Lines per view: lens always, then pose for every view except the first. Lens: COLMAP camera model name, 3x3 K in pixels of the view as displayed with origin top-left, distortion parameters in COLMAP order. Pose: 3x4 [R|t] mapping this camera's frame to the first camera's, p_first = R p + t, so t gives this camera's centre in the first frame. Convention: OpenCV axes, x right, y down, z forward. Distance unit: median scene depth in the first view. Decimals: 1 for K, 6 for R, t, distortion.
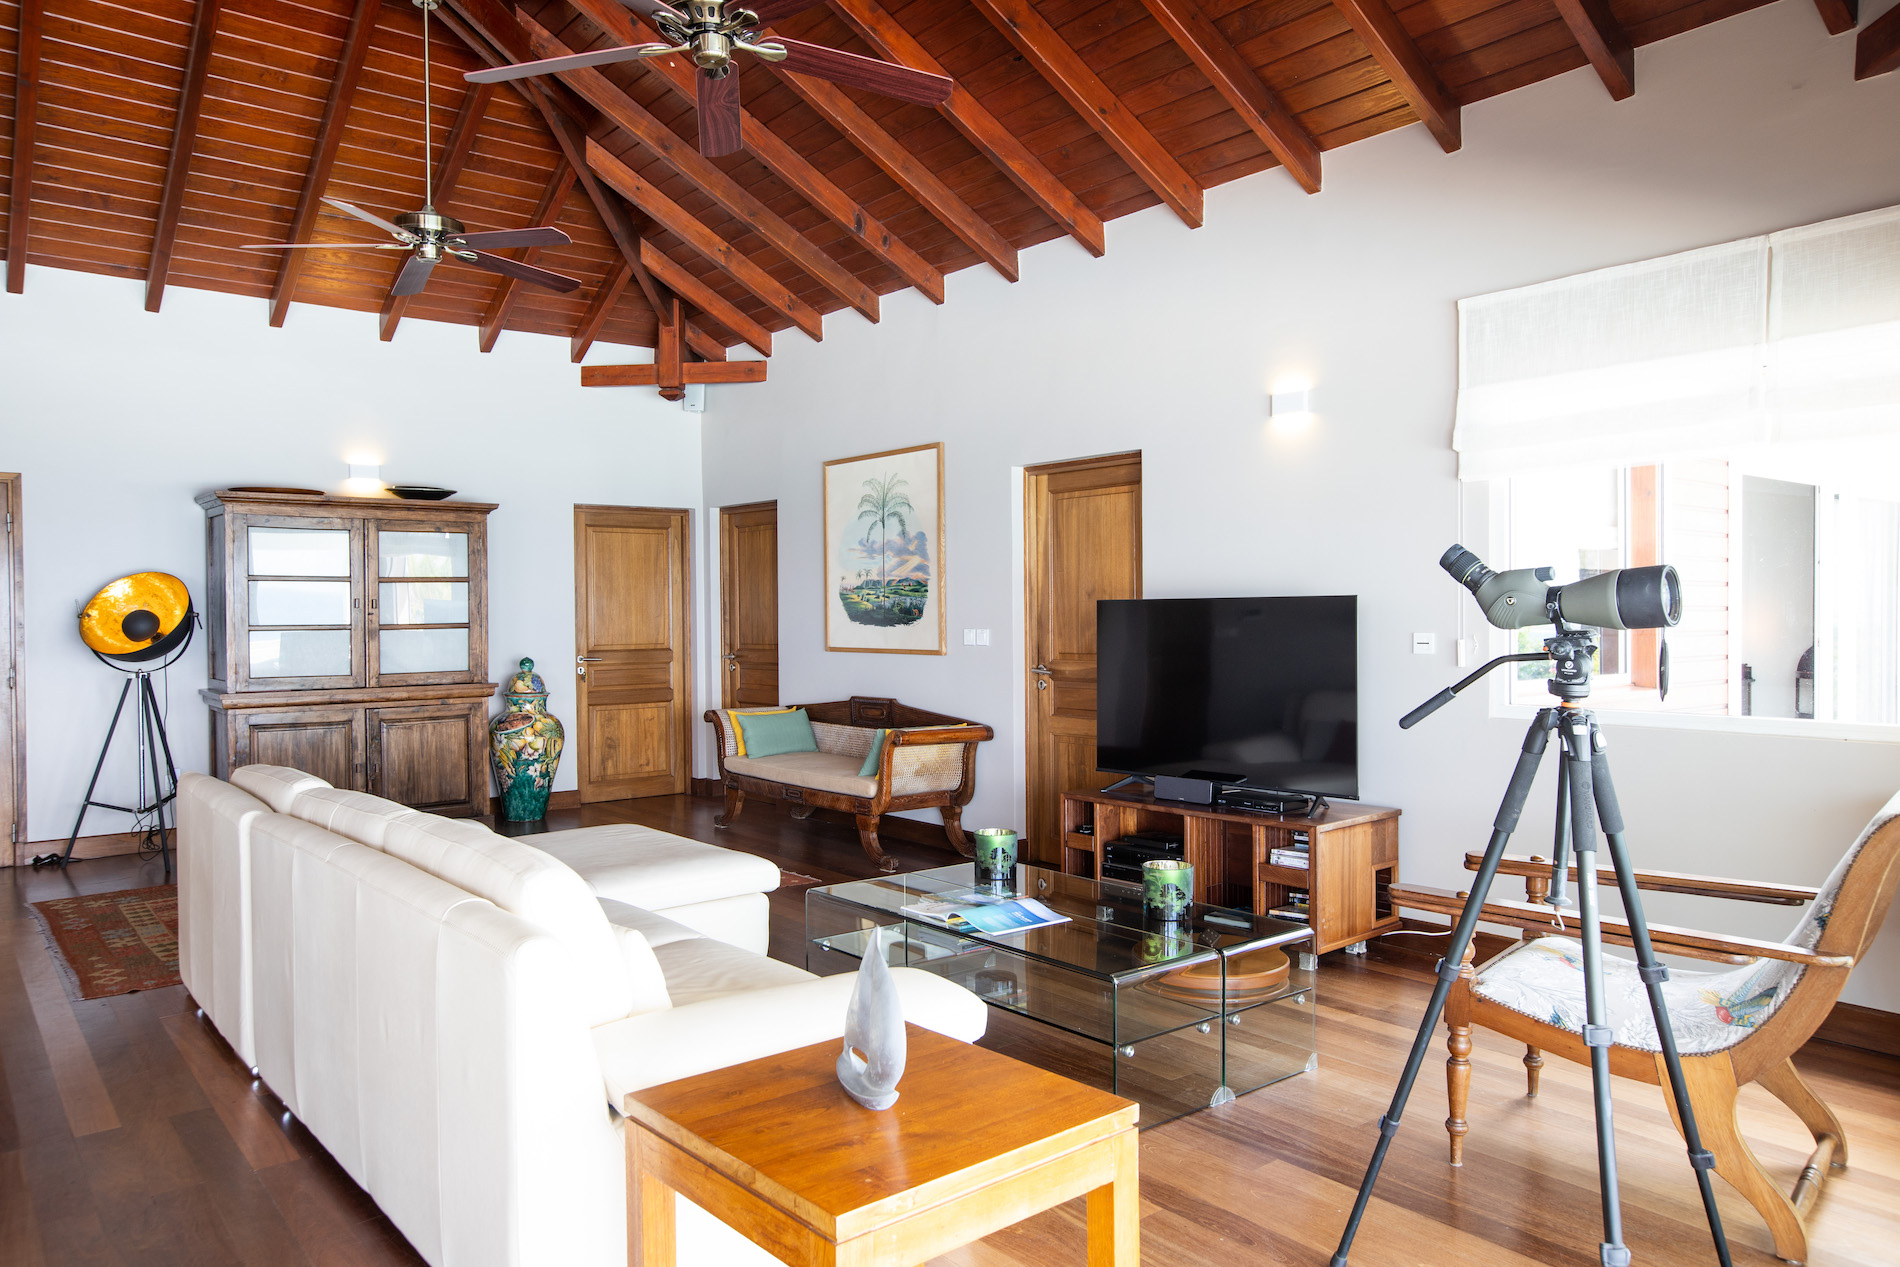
lens RADIAL K [[1255.8, 0, 955.7], [0, 1255.8, 625.5], [0, 0, 1]] dist [-0.012093, 0.002498]
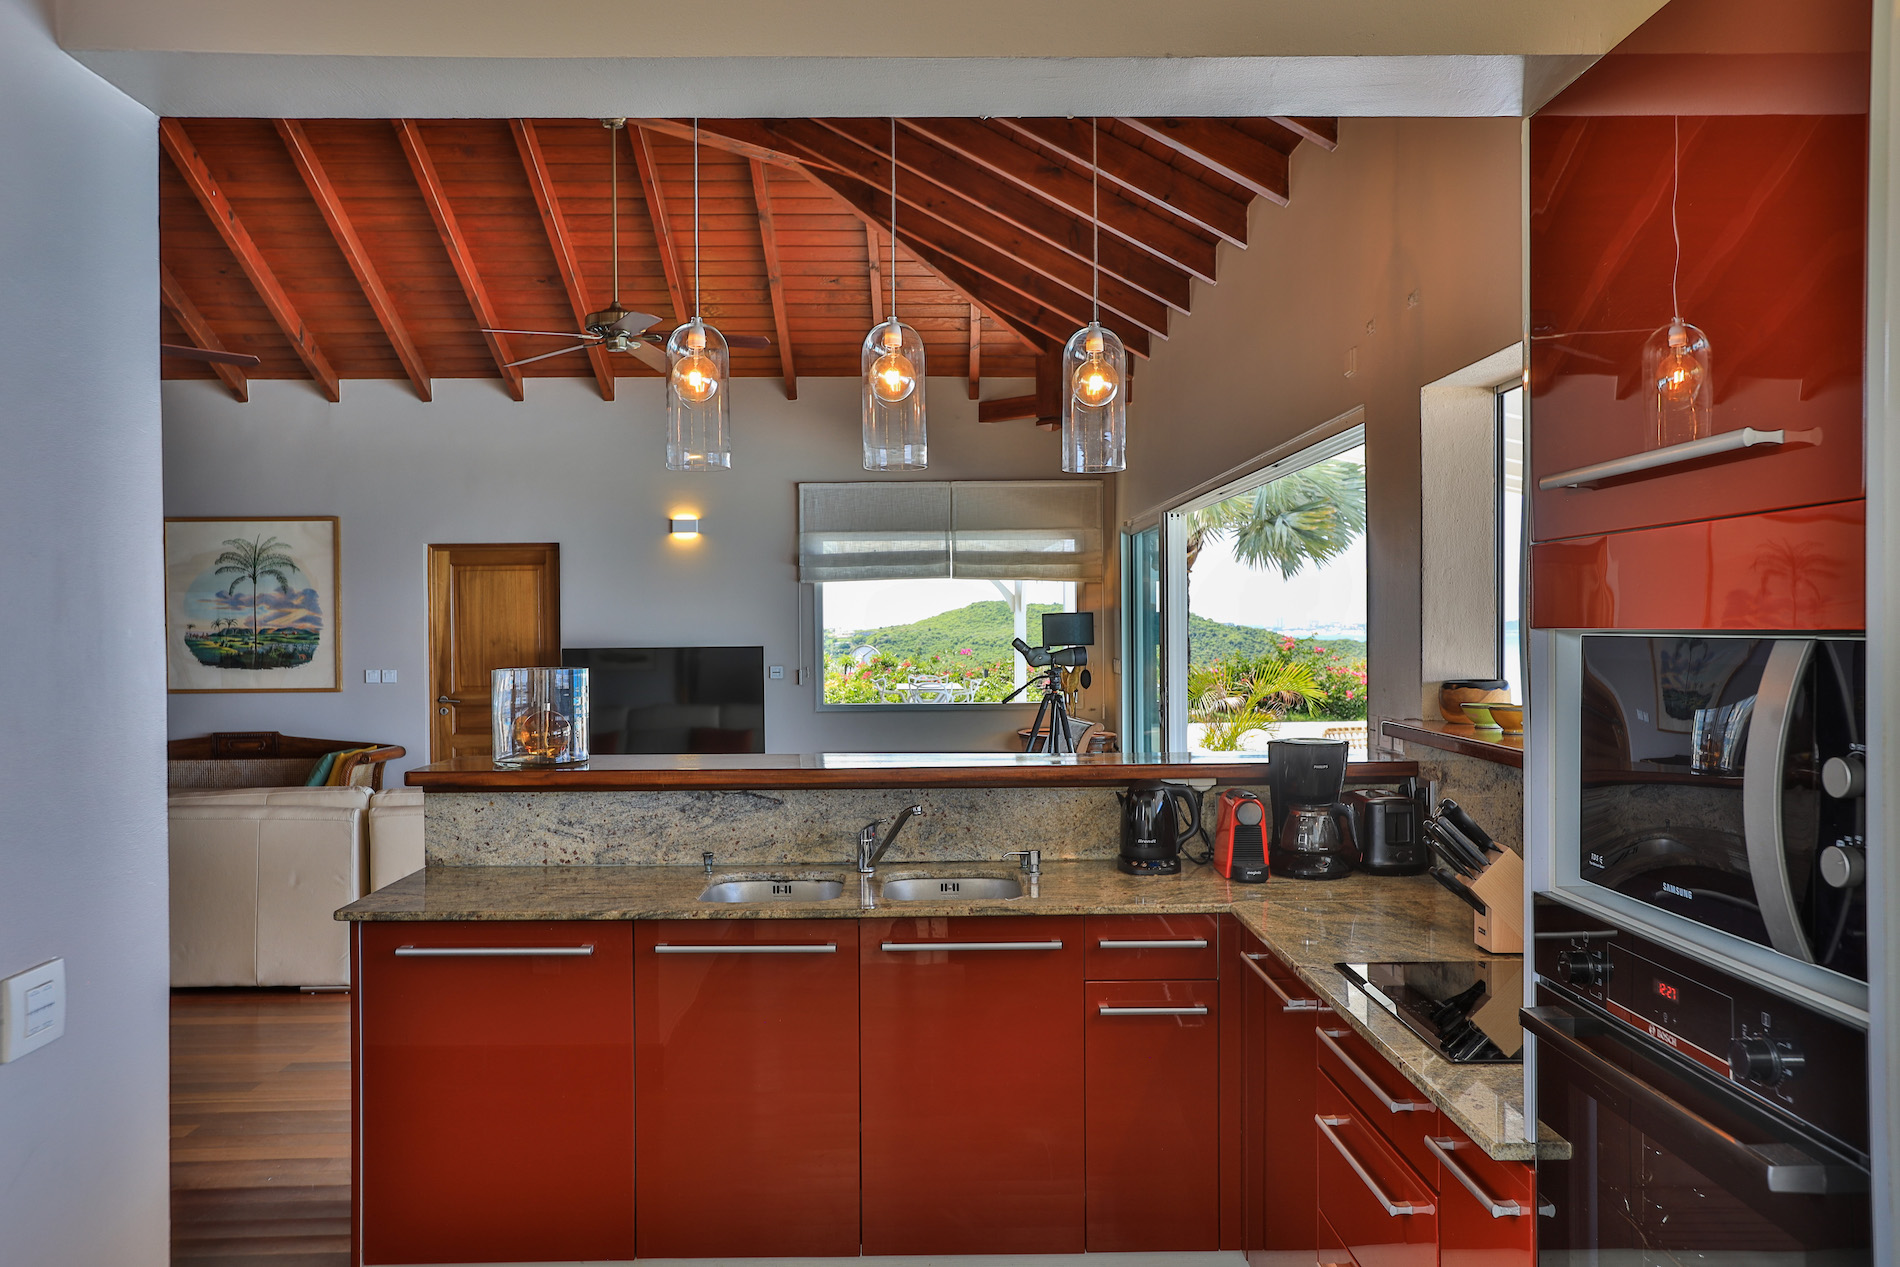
lens RADIAL K [[1470.0, 0, 943.3], [0, 1470.0, 631.7], [0, 0, 1]] dist [-0.109731, -0.000925]
pose [[0.617021, -0.005850, 0.786925, -0.725151], [0.013882, 0.999898, -0.003451, -0.021319], [-0.786824, 0.013054, 0.617039, -0.305770]]
